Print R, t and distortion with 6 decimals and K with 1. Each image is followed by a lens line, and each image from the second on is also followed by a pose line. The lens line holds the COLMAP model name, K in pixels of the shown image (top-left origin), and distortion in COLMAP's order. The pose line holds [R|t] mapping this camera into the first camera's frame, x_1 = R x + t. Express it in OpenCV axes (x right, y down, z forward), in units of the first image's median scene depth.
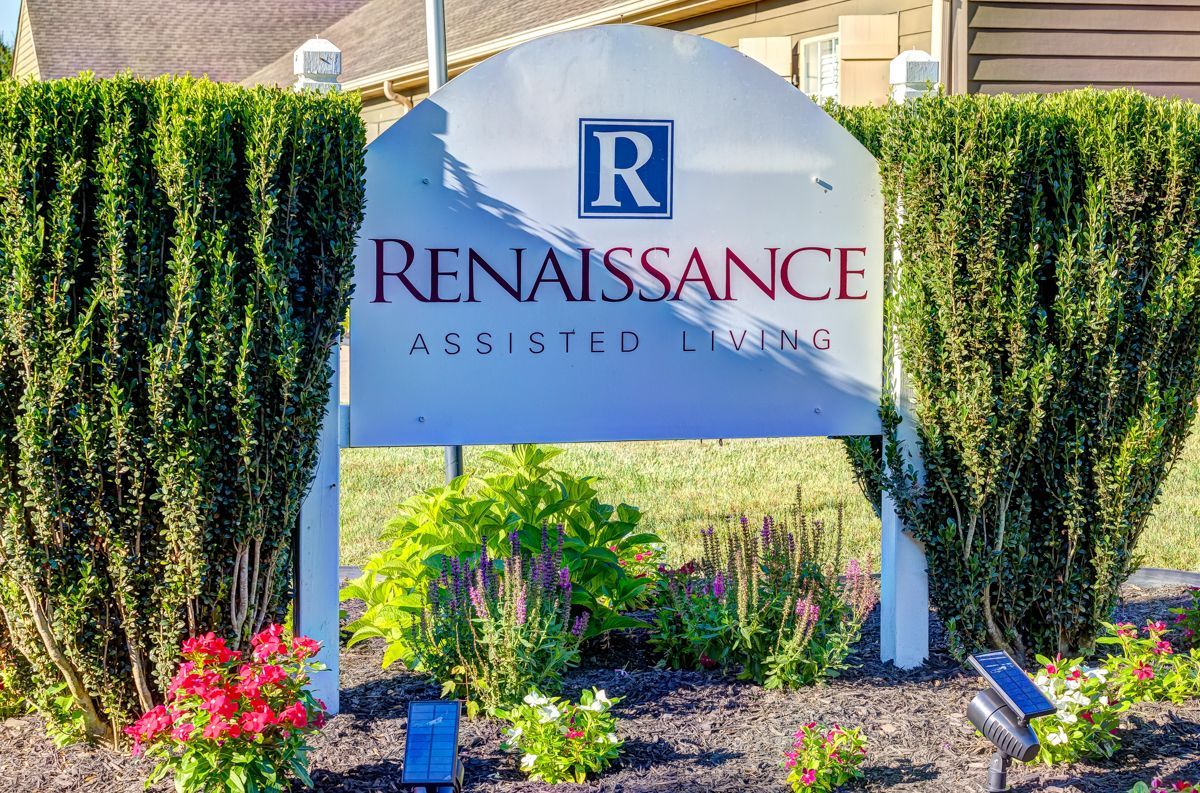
lens RADIAL K [[2421.5, 0, 600.0], [0, 2421.5, 396.5], [0, 0, 1]] dist [0.009216, -0.120682]
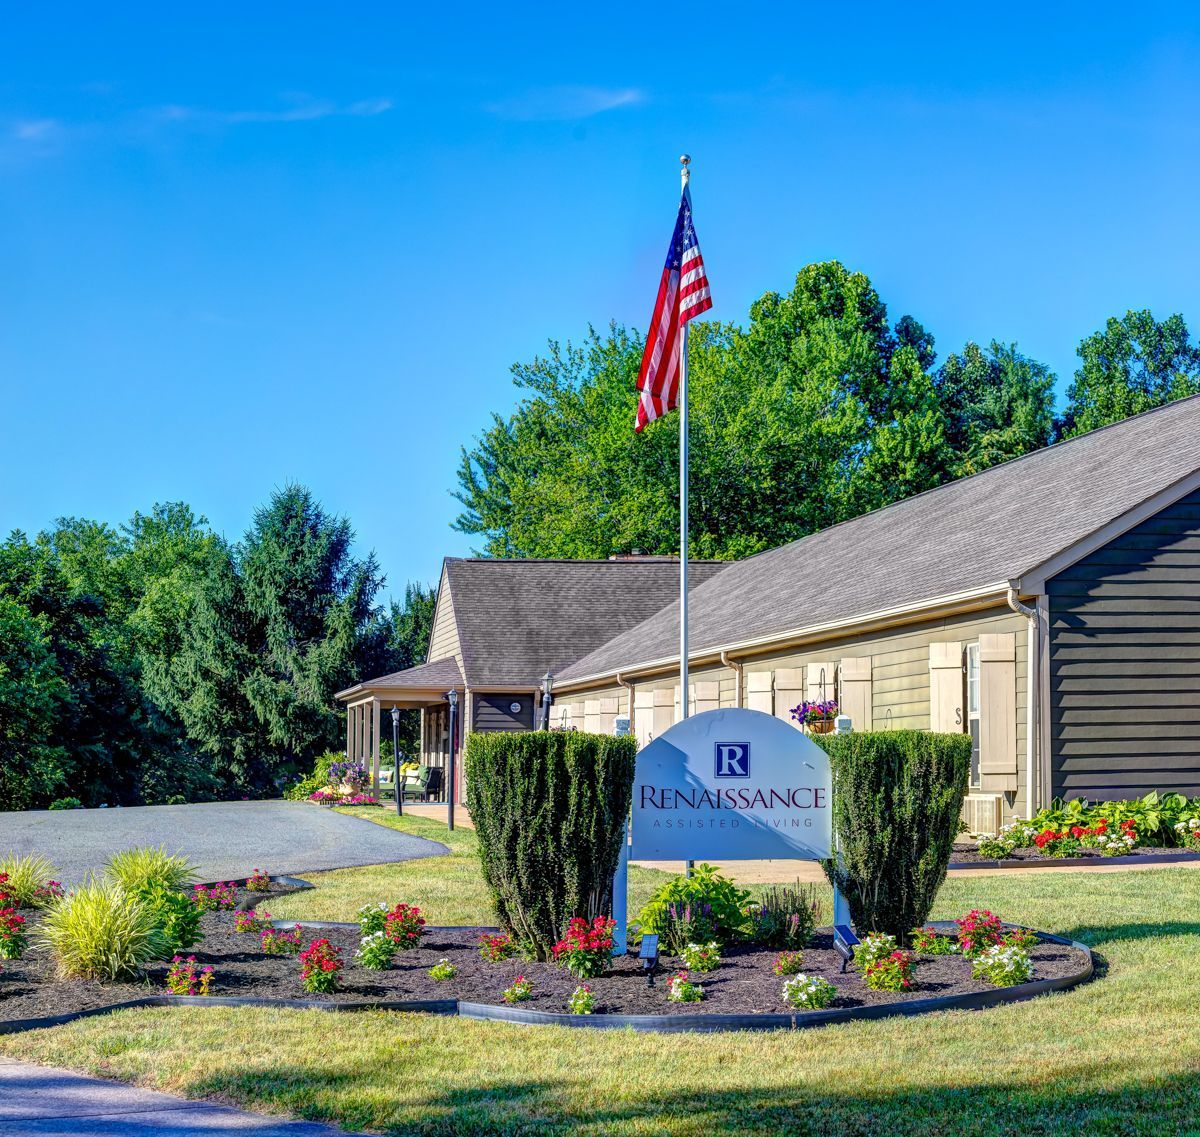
lens RADIAL K [[2412.7, 0, 600.0], [0, 2412.7, 568.5], [0, 0, 1]] dist [-0.481070, -0.341515]
pose [[0.987543, -0.008501, -0.157118, 0.295087], [-0.014171, 0.989676, -0.142617, 0.082226], [0.156708, 0.143067, 0.977228, -1.733697]]
